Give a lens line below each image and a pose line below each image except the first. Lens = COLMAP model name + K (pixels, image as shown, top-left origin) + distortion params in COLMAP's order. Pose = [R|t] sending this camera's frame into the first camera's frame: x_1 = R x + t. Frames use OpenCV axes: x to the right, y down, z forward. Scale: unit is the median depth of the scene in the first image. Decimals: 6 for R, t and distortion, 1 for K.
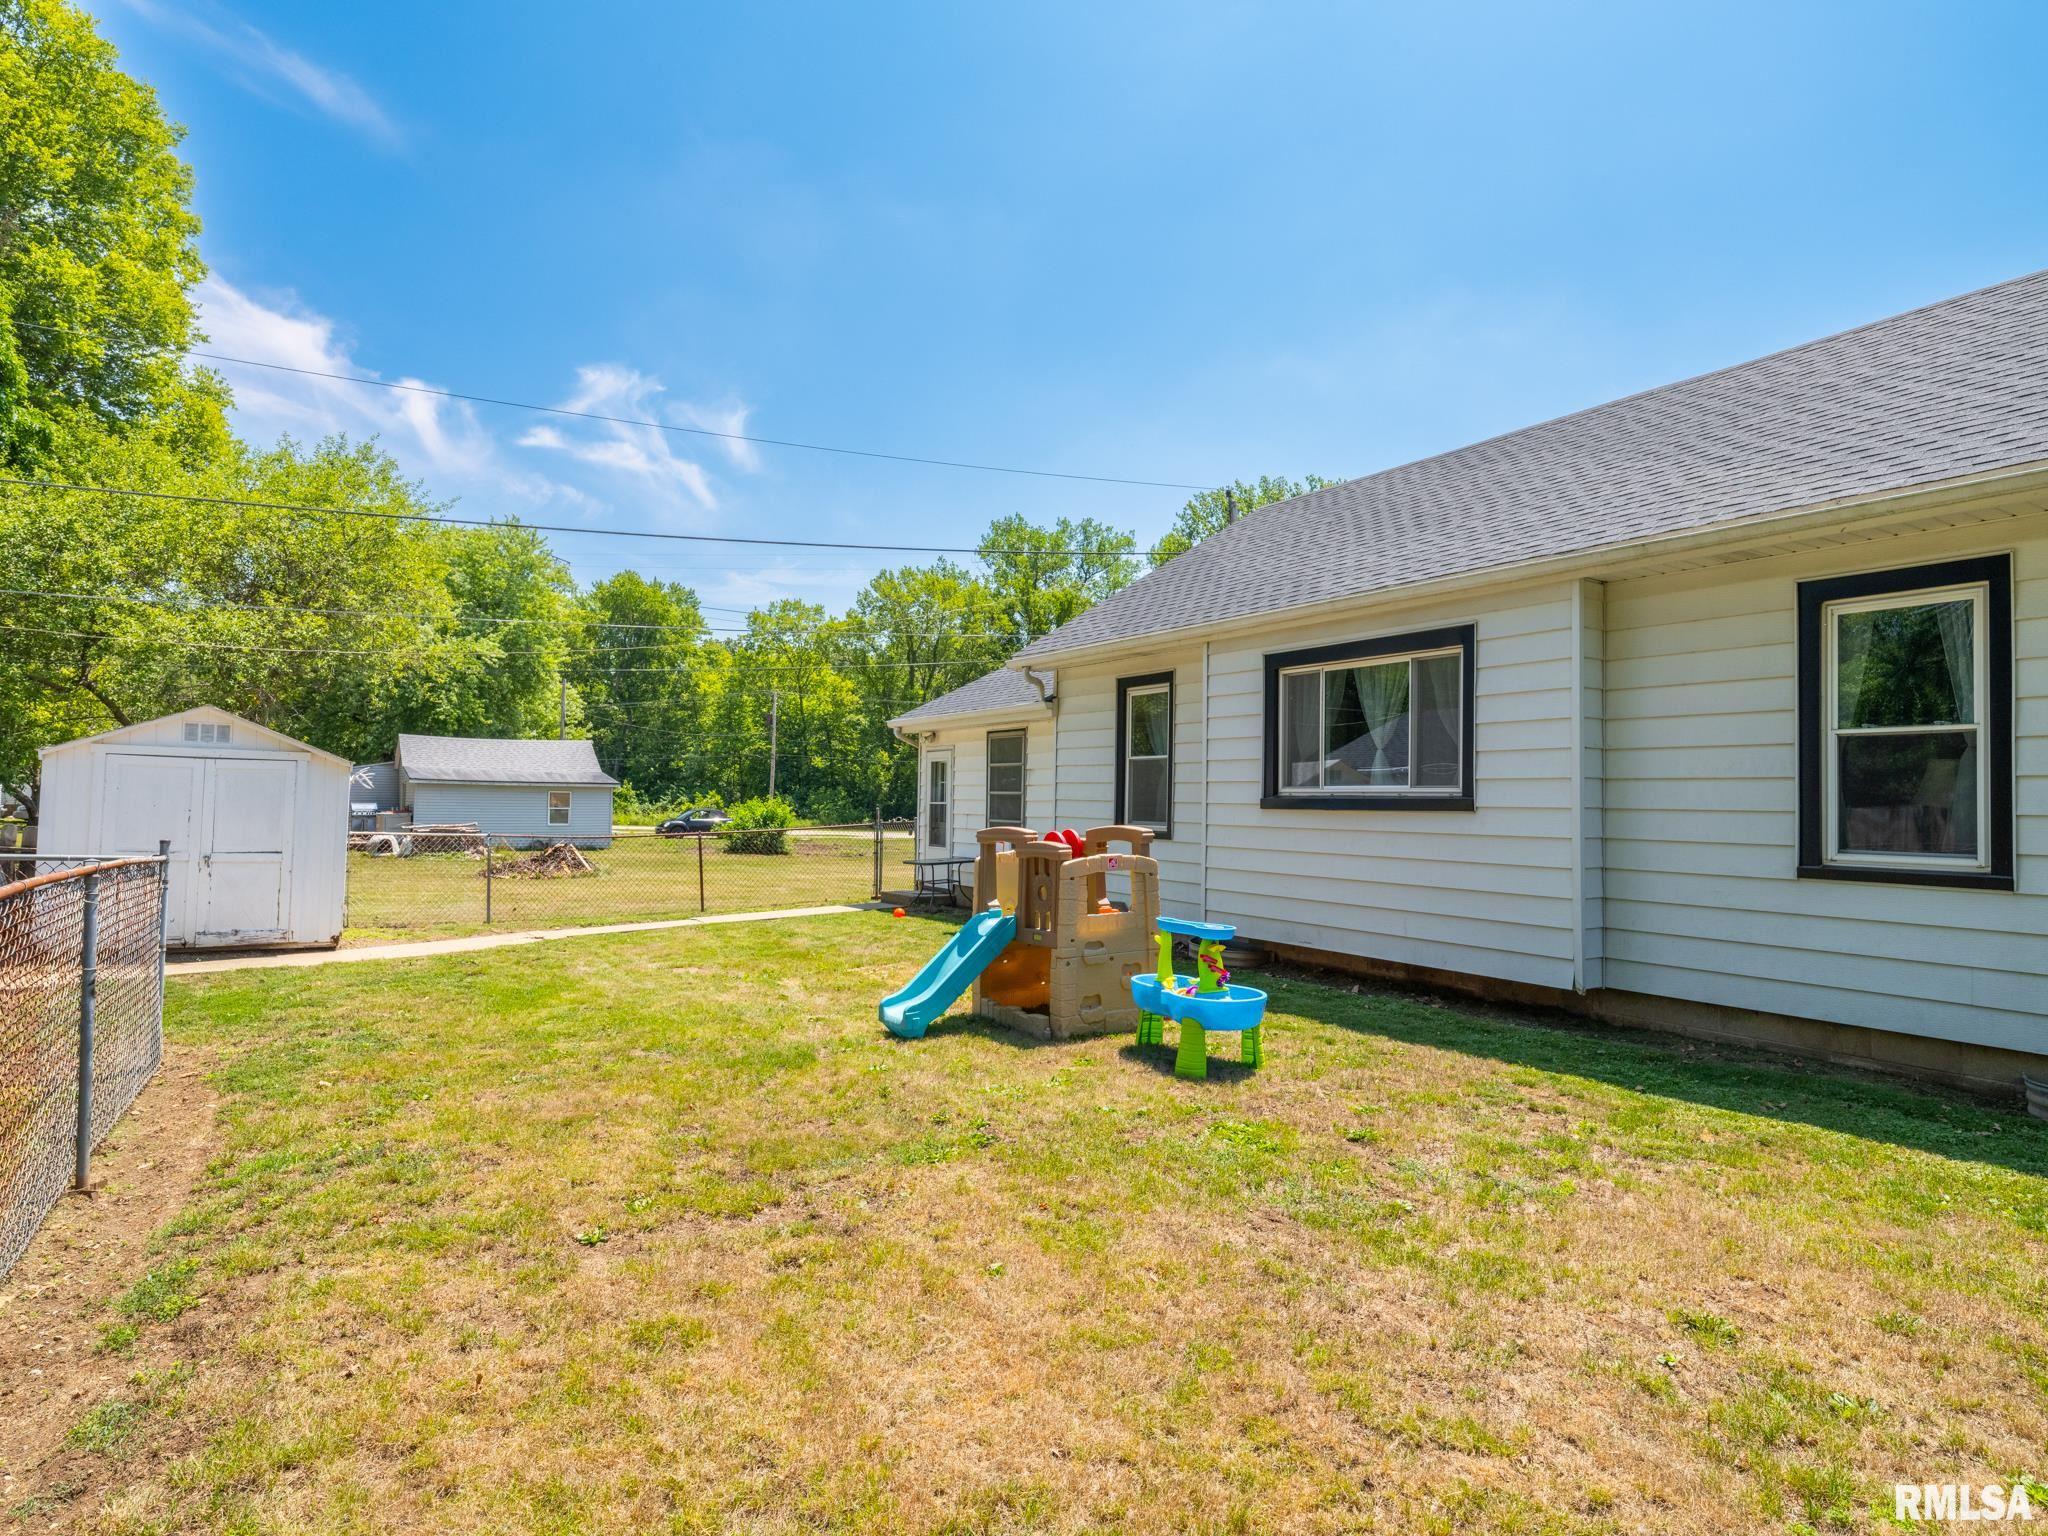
lens RADIAL K [[1099.4, 0, 1023.6], [0, 1099.4, 774.9], [0, 0, 1]] dist [0.005577, -0.003550]
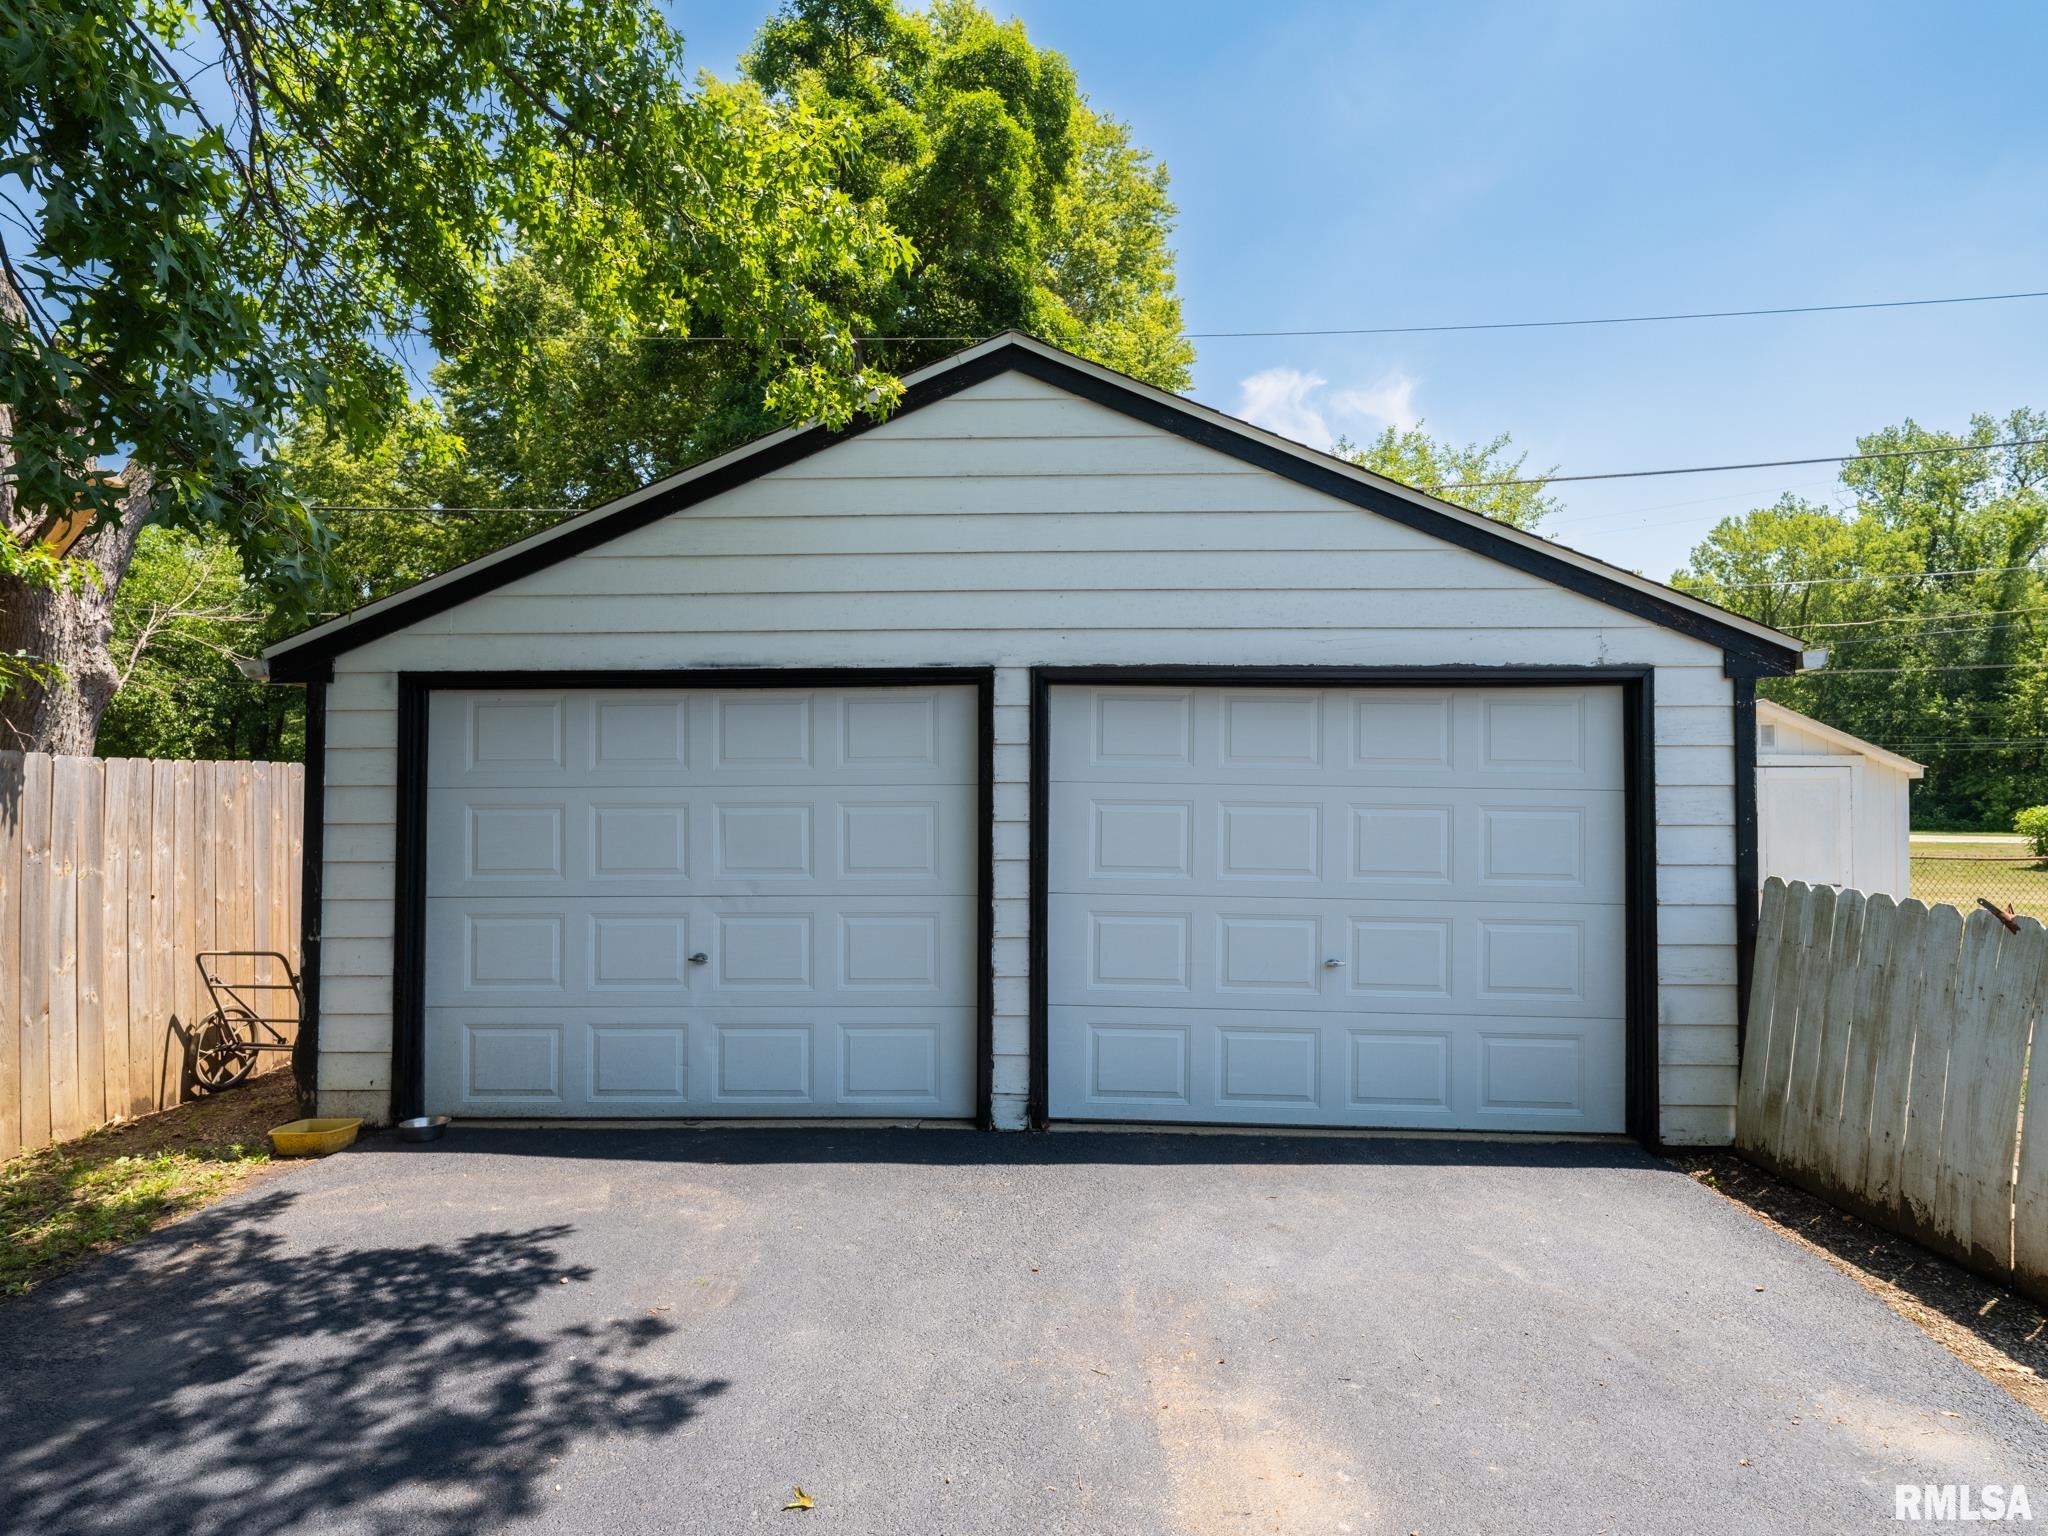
lens RADIAL K [[1105.5, 0, 1023.5], [0, 1105.5, 776.9], [0, 0, 1]] dist [0.003850, -0.000664]
pose [[0.822318, -0.027067, -0.568384, -0.491920], [0.030019, 0.999541, -0.004167, -0.014013], [0.568235, -0.013636, 0.822753, 0.025694]]
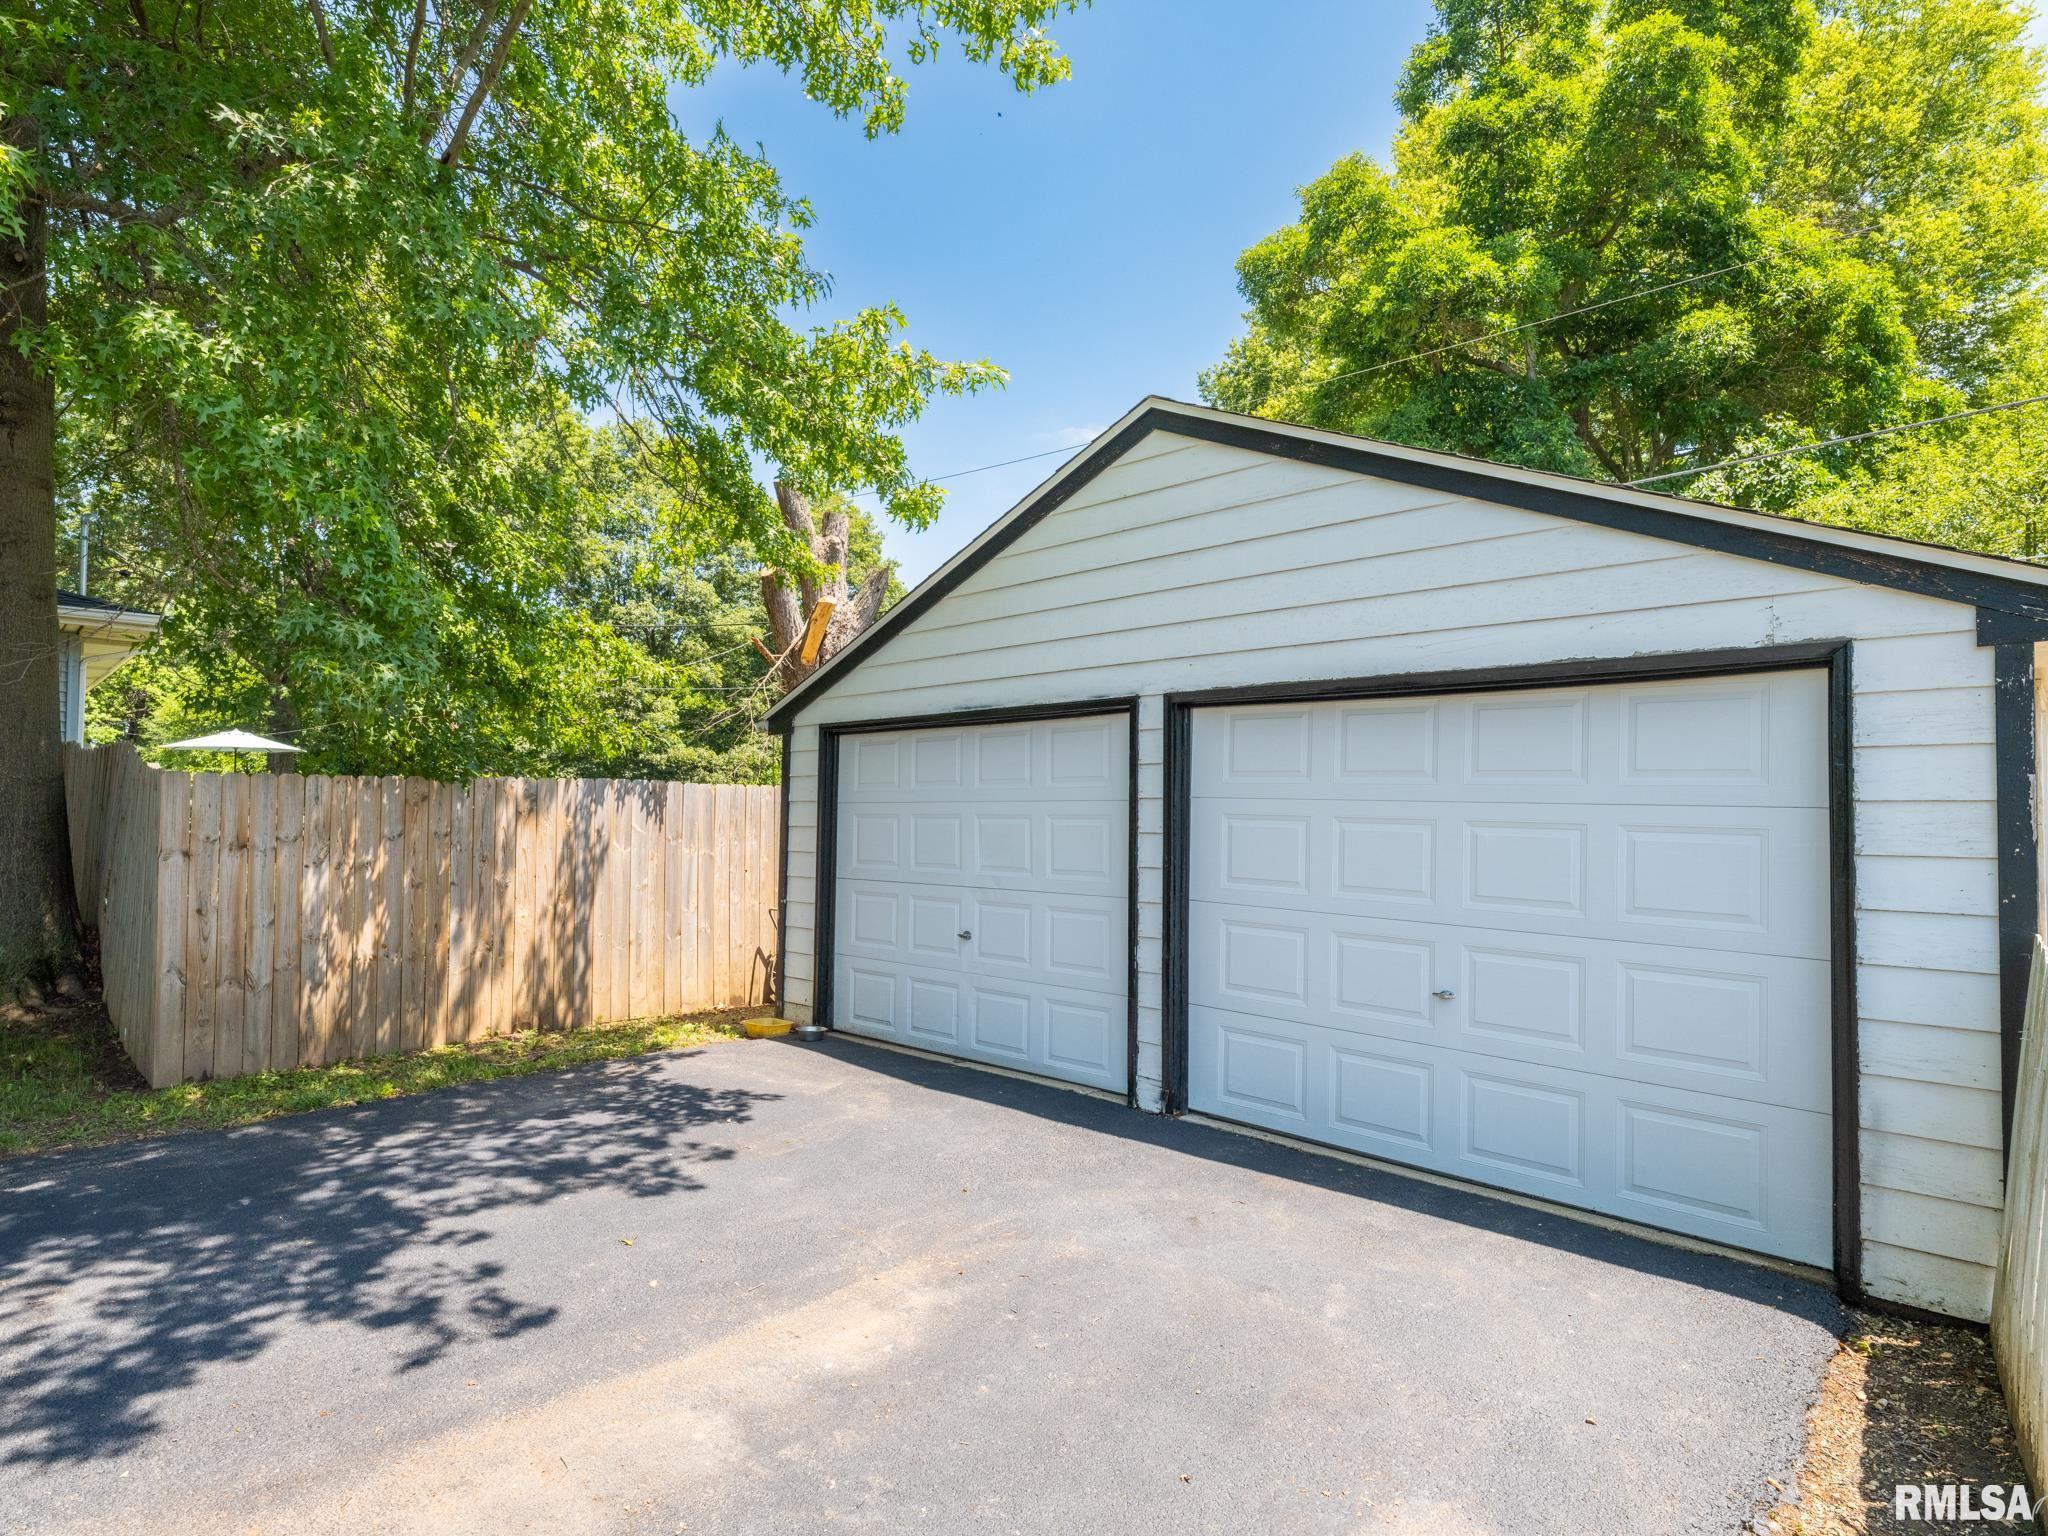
lens RADIAL K [[1099.4, 0, 1023.6], [0, 1099.4, 774.9], [0, 0, 1]] dist [0.005577, -0.003550]
pose [[0.240111, -0.048626, -0.969527, -0.342223], [0.021054, 0.998771, -0.044879, -0.006307], [0.970517, -0.009636, 0.240839, 0.161075]]
